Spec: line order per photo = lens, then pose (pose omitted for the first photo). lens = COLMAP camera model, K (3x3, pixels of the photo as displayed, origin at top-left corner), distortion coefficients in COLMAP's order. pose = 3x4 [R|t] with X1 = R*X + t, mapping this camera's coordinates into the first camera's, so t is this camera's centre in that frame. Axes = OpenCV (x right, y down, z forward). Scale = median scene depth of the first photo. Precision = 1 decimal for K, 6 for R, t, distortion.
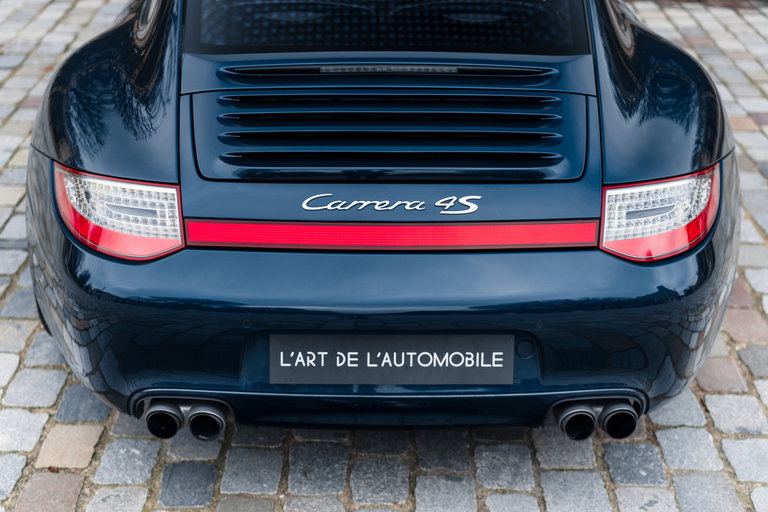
lens RADIAL K [[1391.3, 0, 384.0], [0, 1391.3, 256.0], [0, 0, 1]] dist [-0.020971, 0.047683]
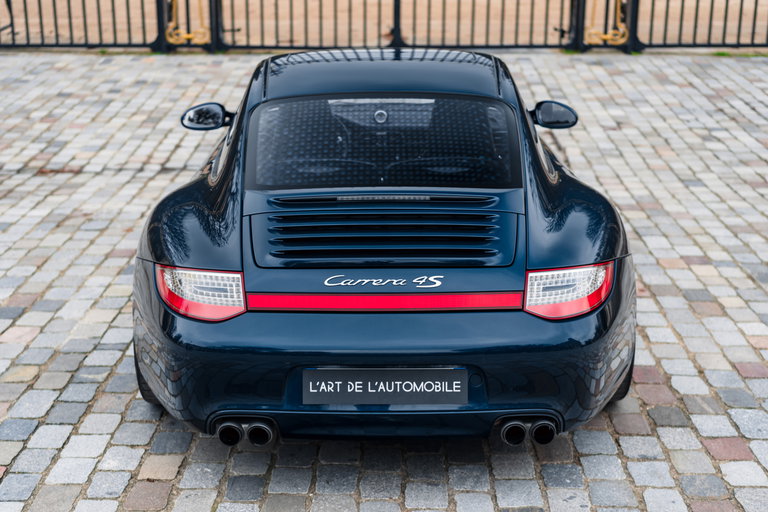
lens RADIAL K [[1391.3, 0, 384.0], [0, 1391.3, 256.0], [0, 0, 1]] dist [-0.020971, 0.047683]
pose [[0.999668, -0.010791, -0.023414, 0.036465], [0.007174, 0.988755, -0.149373, 0.141893], [0.024763, 0.149156, 0.988504, -0.434461]]
